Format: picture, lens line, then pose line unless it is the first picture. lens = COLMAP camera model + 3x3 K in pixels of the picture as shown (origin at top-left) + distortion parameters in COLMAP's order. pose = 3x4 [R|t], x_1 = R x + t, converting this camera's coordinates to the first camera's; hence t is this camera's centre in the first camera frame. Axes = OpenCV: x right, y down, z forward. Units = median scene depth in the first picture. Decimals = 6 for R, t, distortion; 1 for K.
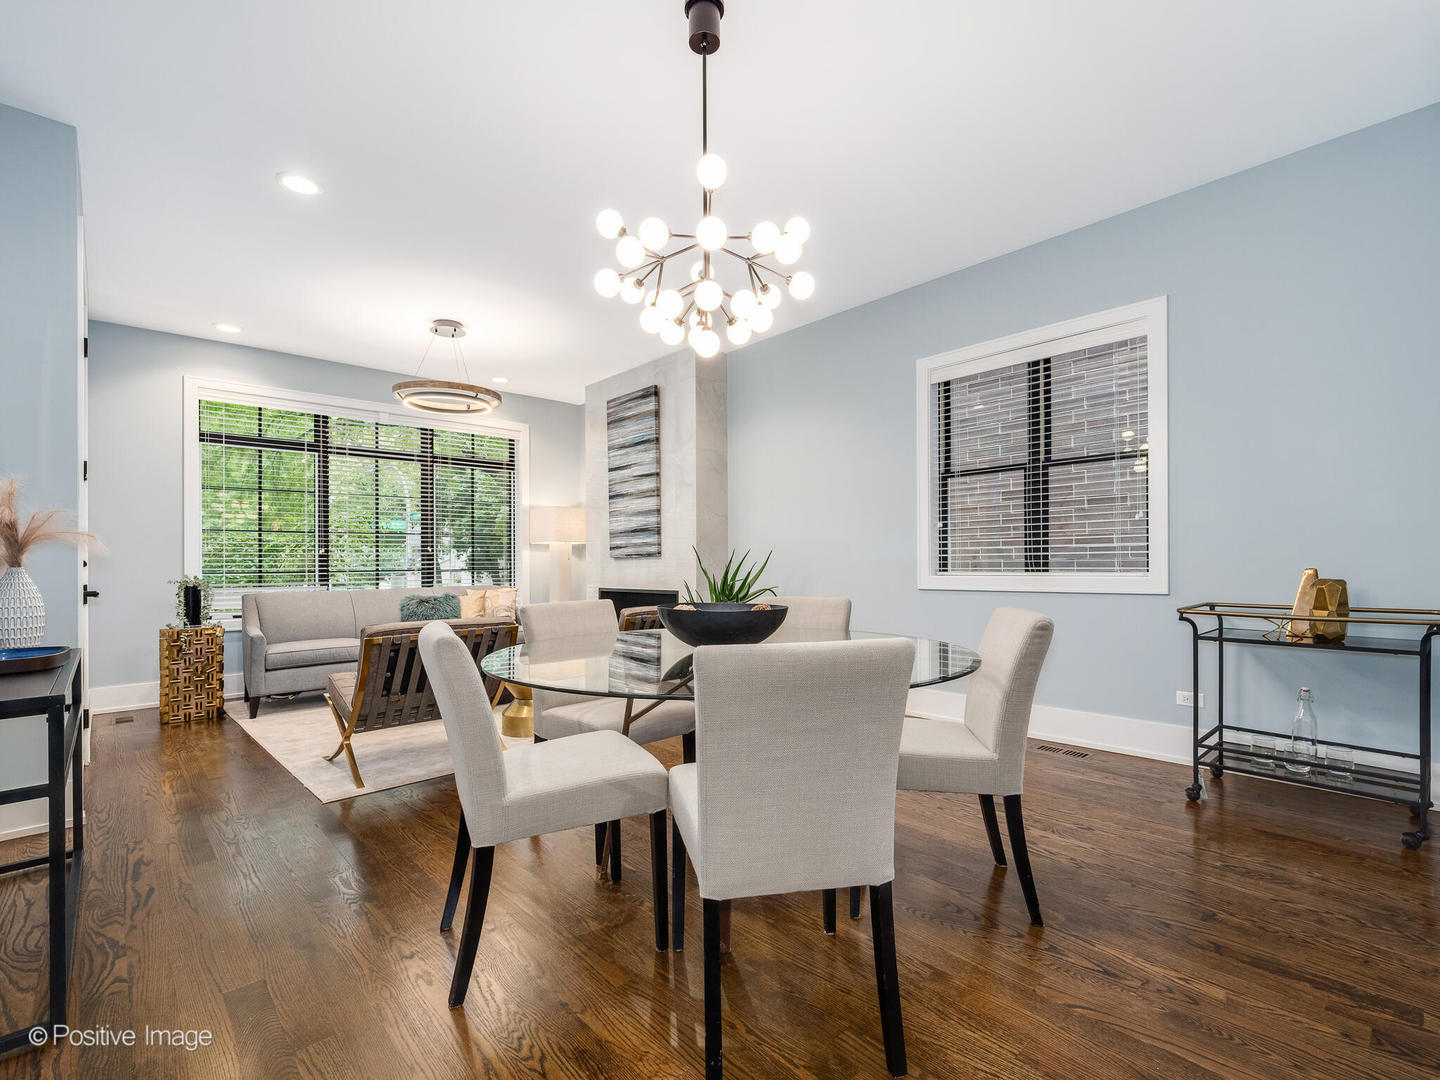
lens RADIAL K [[664.7, 0, 719.6], [0, 664.7, 561.0], [0, 0, 1]] dist [0.000320, 0.000075]
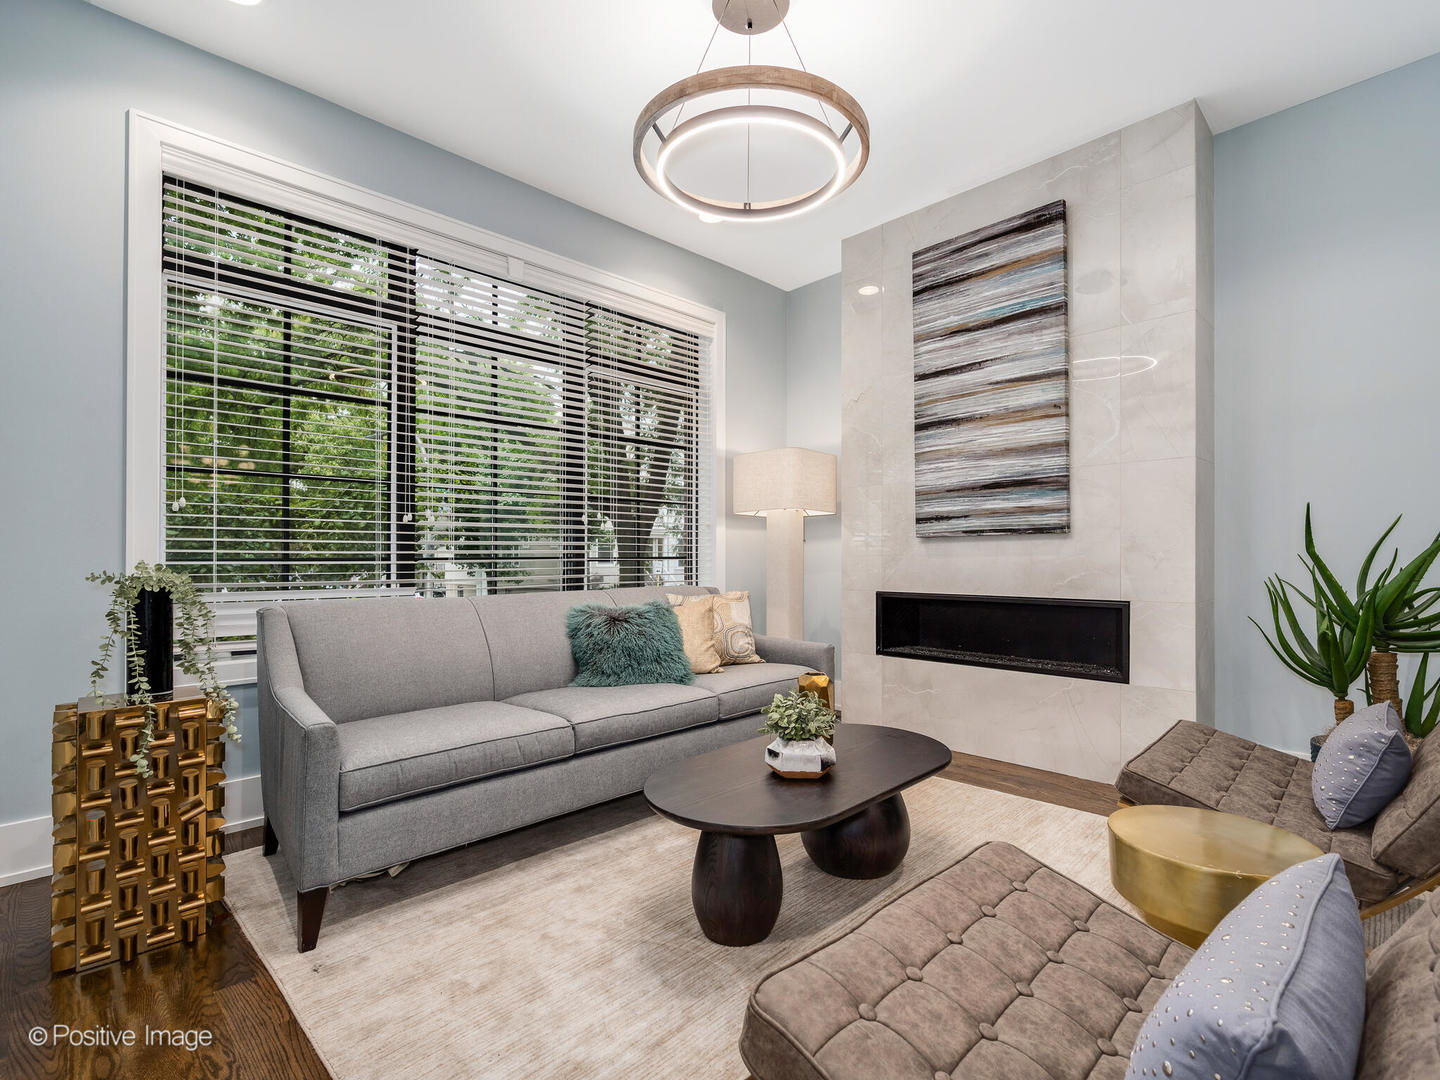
lens RADIAL K [[698.0, 0, 718.5], [0, 698.0, 551.8], [0, 0, 1]] dist [-0.001533, -0.000379]
pose [[0.999675, 0.006868, 0.024547, -0.371875], [-0.006746, 0.999964, -0.005069, 0.011981], [-0.024581, 0.004902, 0.999686, 0.464249]]
